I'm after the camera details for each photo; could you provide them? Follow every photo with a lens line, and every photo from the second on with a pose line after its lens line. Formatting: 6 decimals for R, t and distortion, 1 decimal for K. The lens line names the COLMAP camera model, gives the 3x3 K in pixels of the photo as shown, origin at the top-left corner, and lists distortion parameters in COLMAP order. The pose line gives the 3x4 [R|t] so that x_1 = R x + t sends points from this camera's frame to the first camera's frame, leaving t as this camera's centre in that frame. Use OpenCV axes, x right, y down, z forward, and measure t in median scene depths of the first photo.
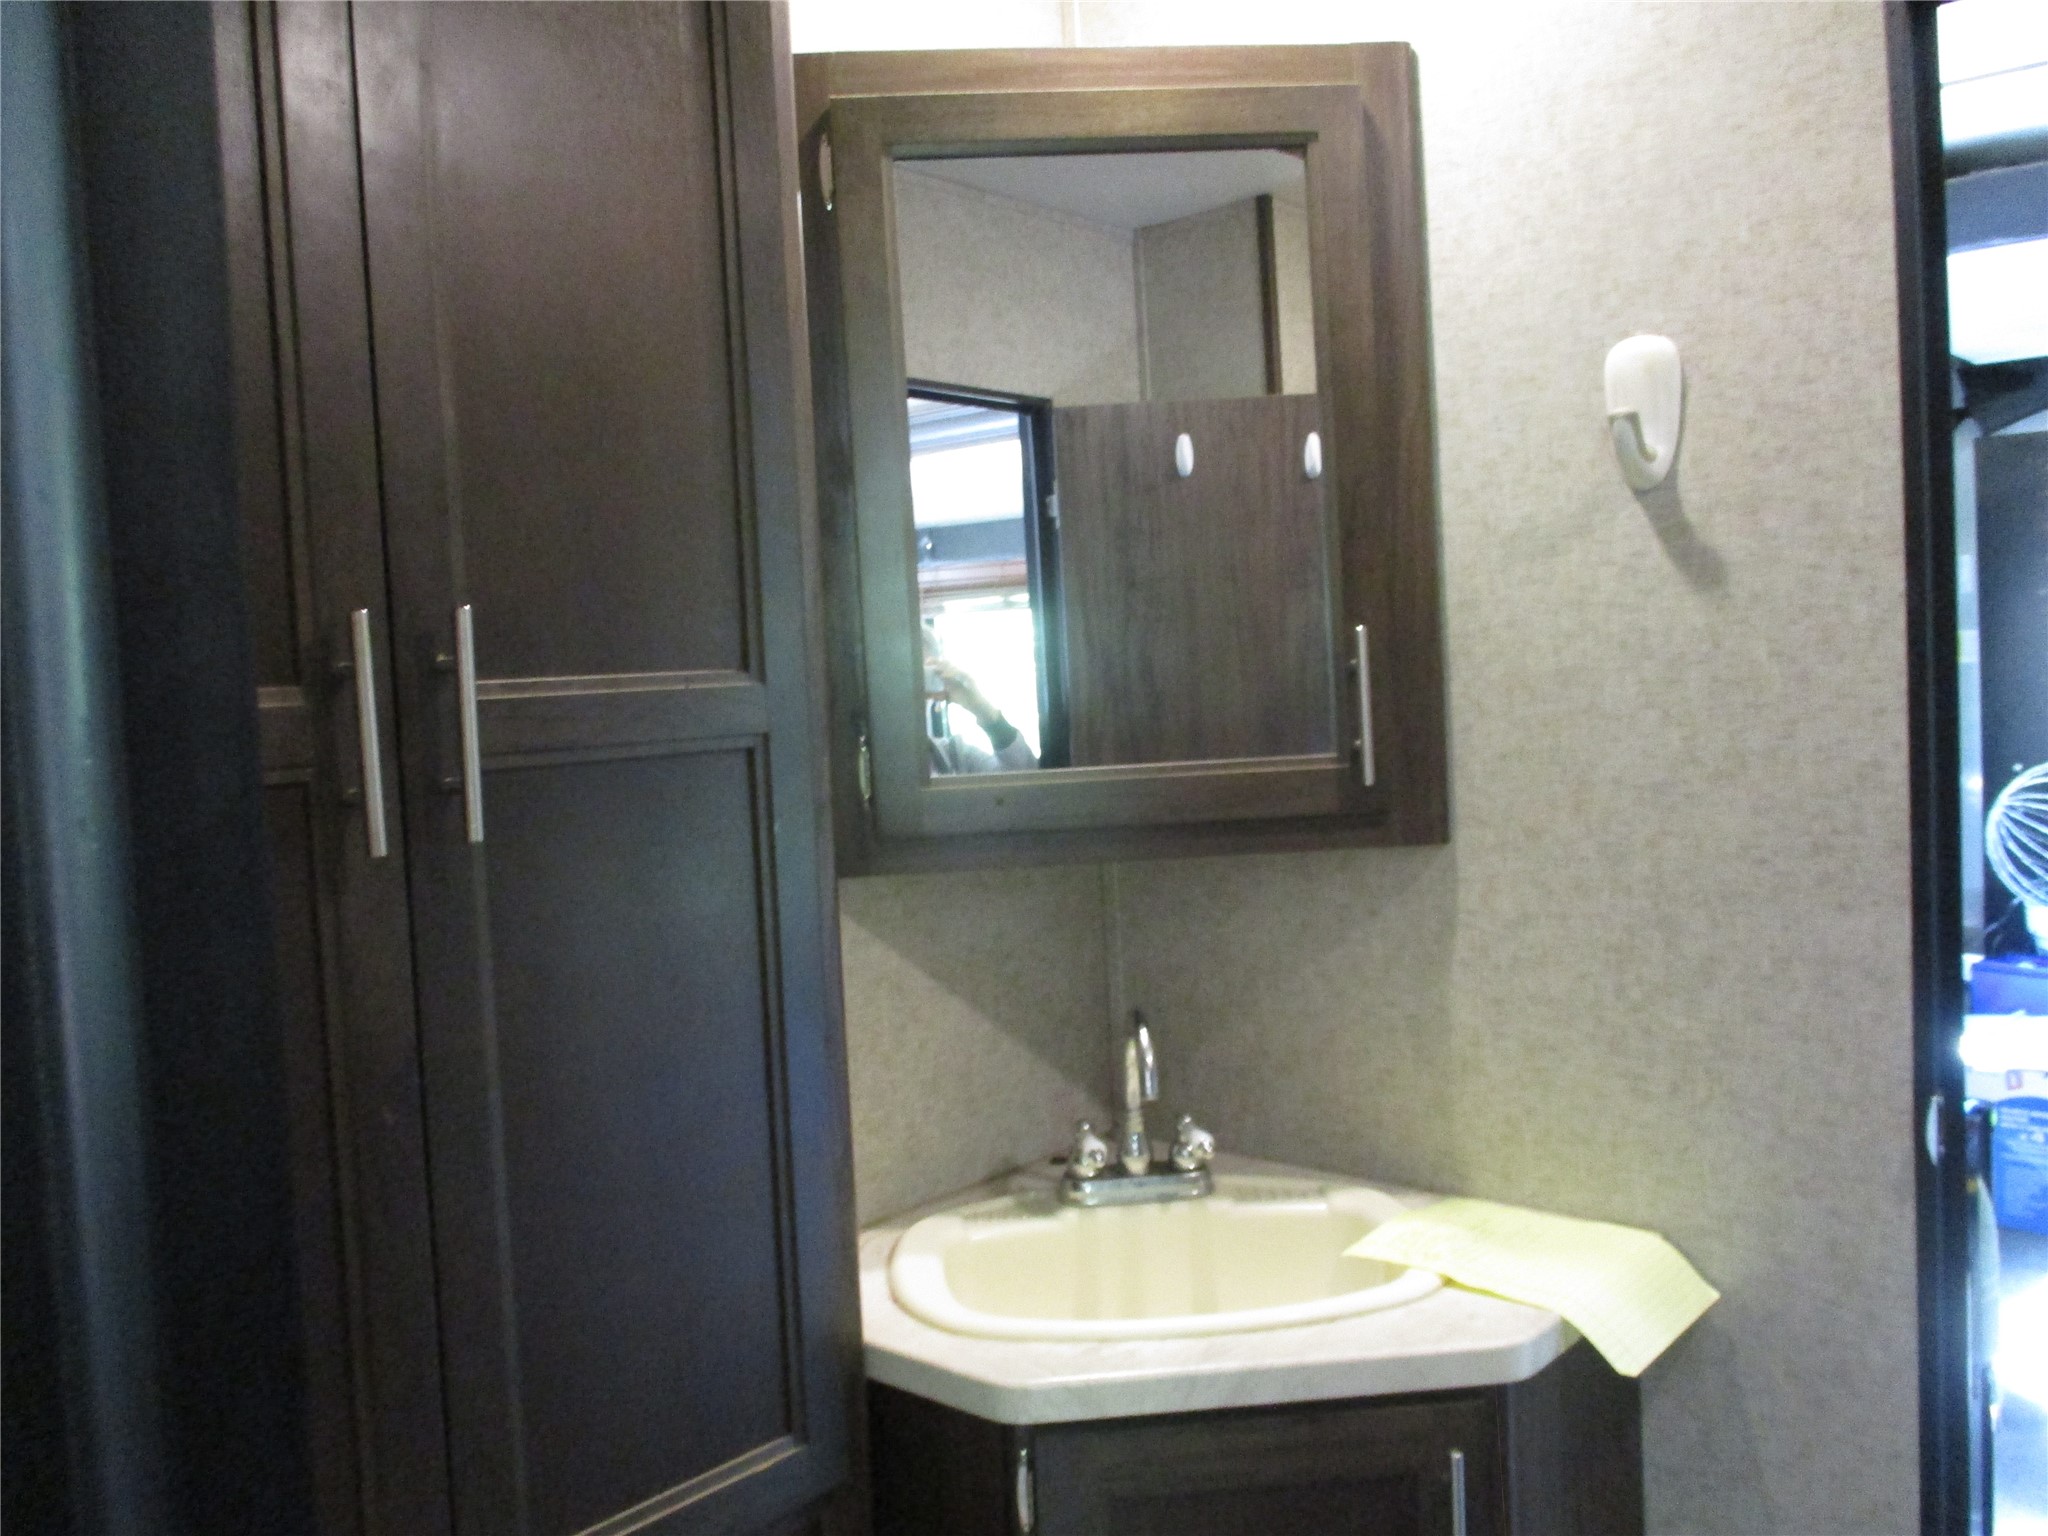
lens RADIAL K [[1735.0, 0, 1057.7], [0, 1735.0, 723.1], [0, 0, 1]] dist [-0.026502, 0.016456]
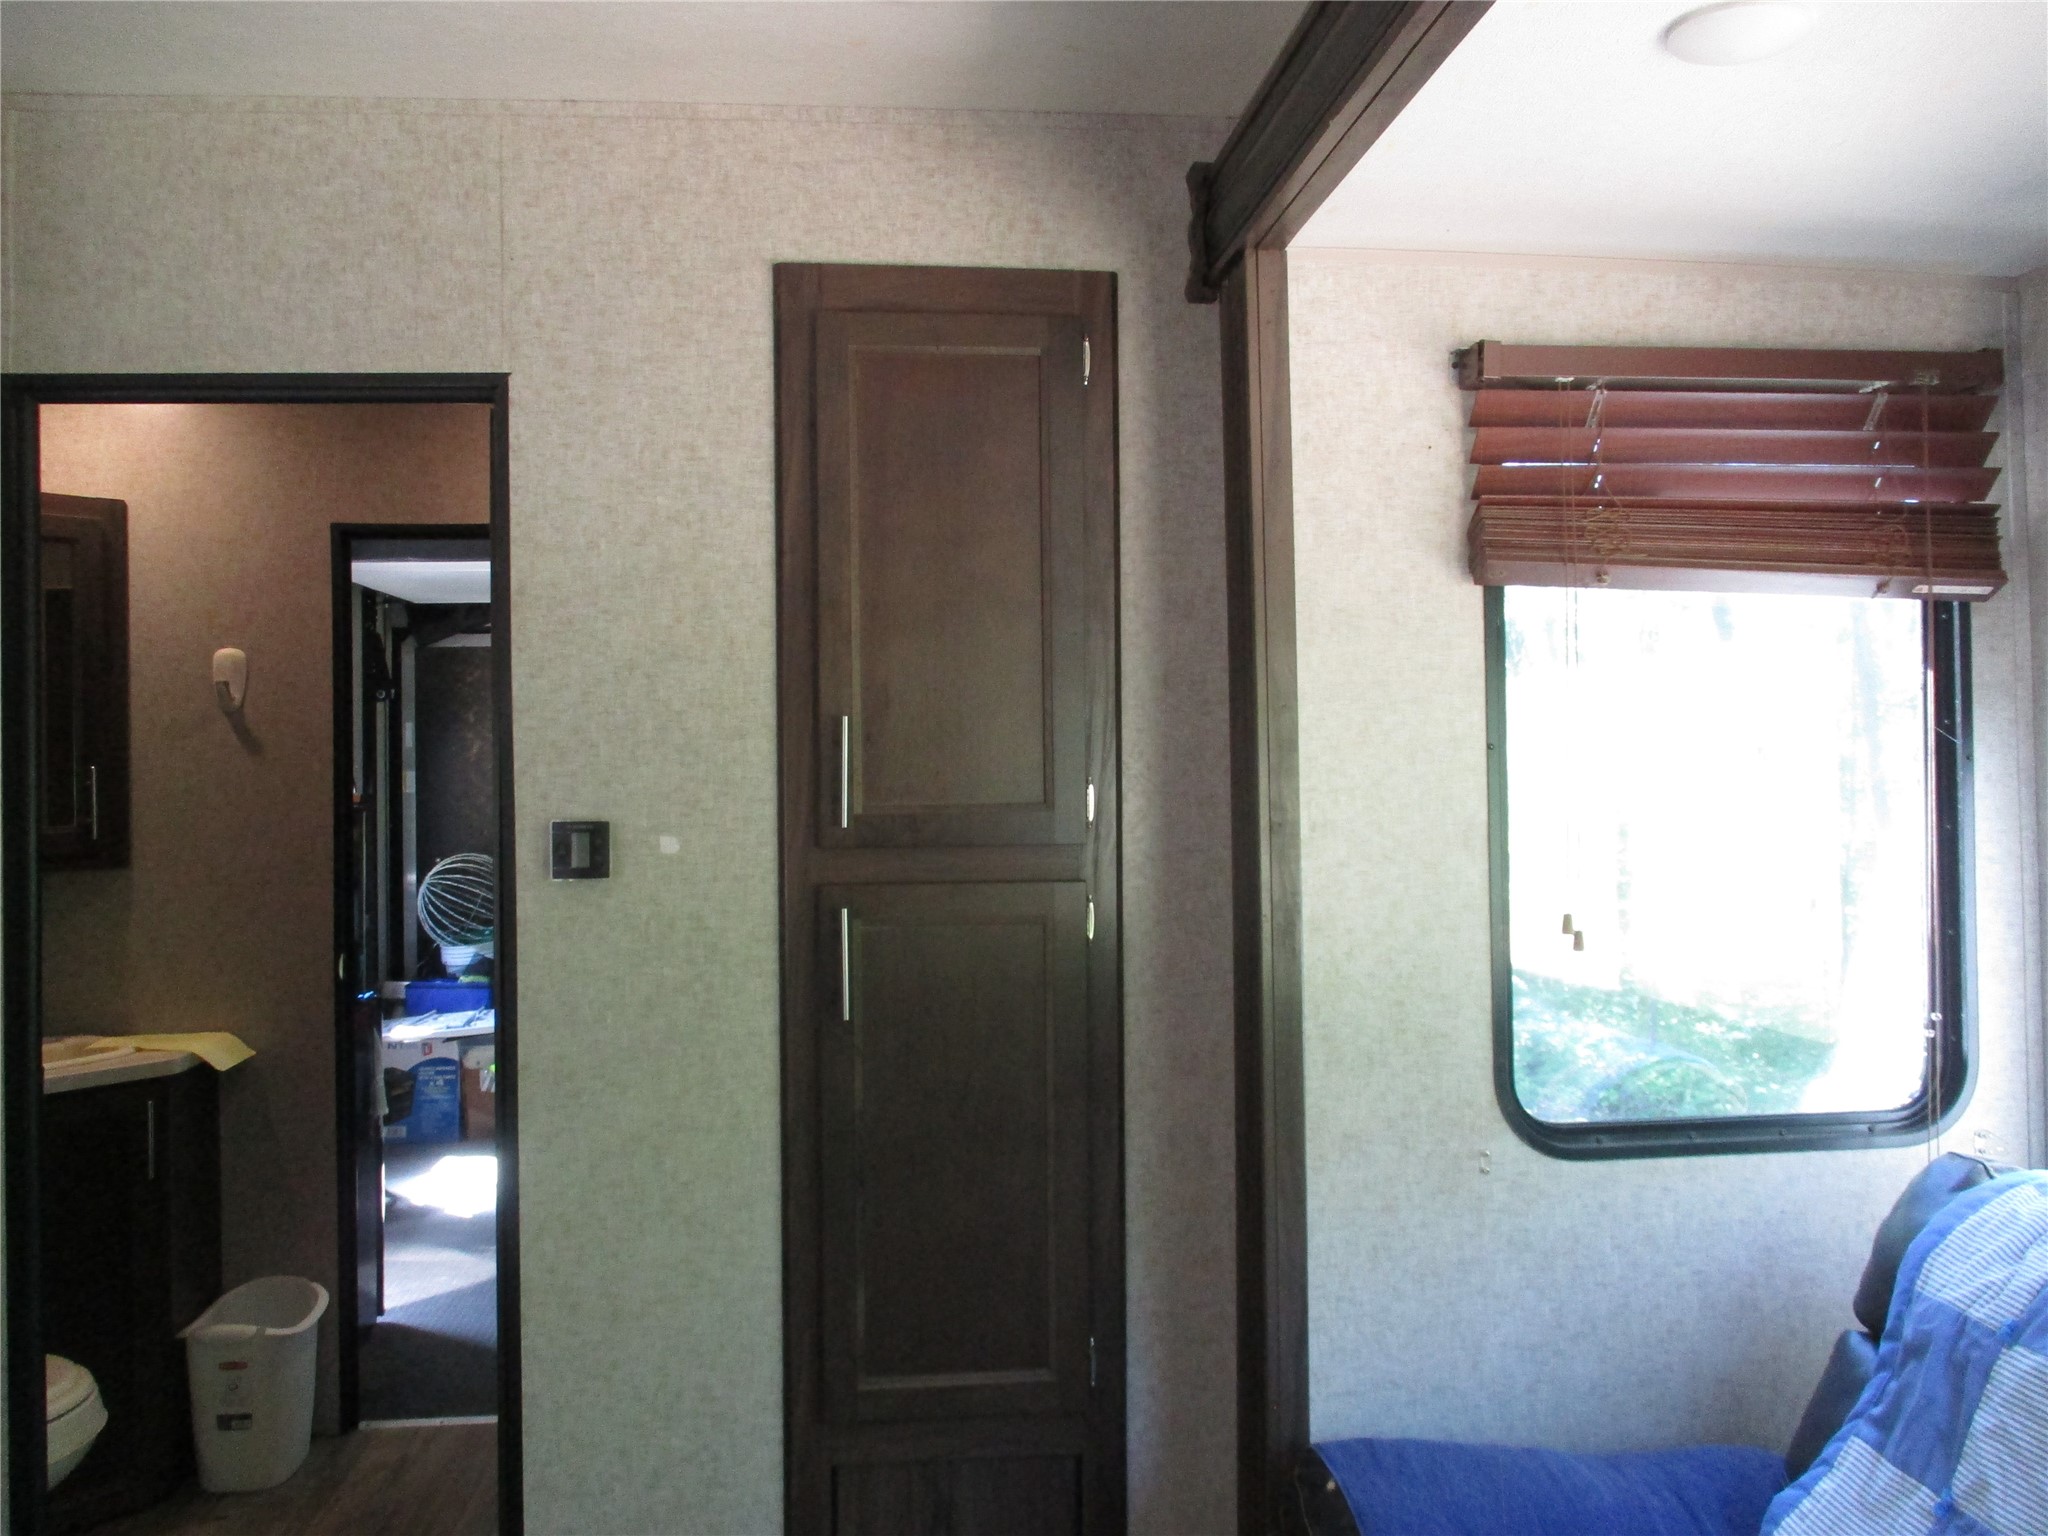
lens RADIAL K [[1703.2, 0, 1044.0], [0, 1703.2, 732.9], [0, 0, 1]] dist [-0.030397, 0.012920]
pose [[0.685447, 0.042281, 0.726894, -0.552752], [0.010429, 0.997640, -0.067864, 0.059386], [-0.728048, 0.054098, 0.683389, -1.329915]]
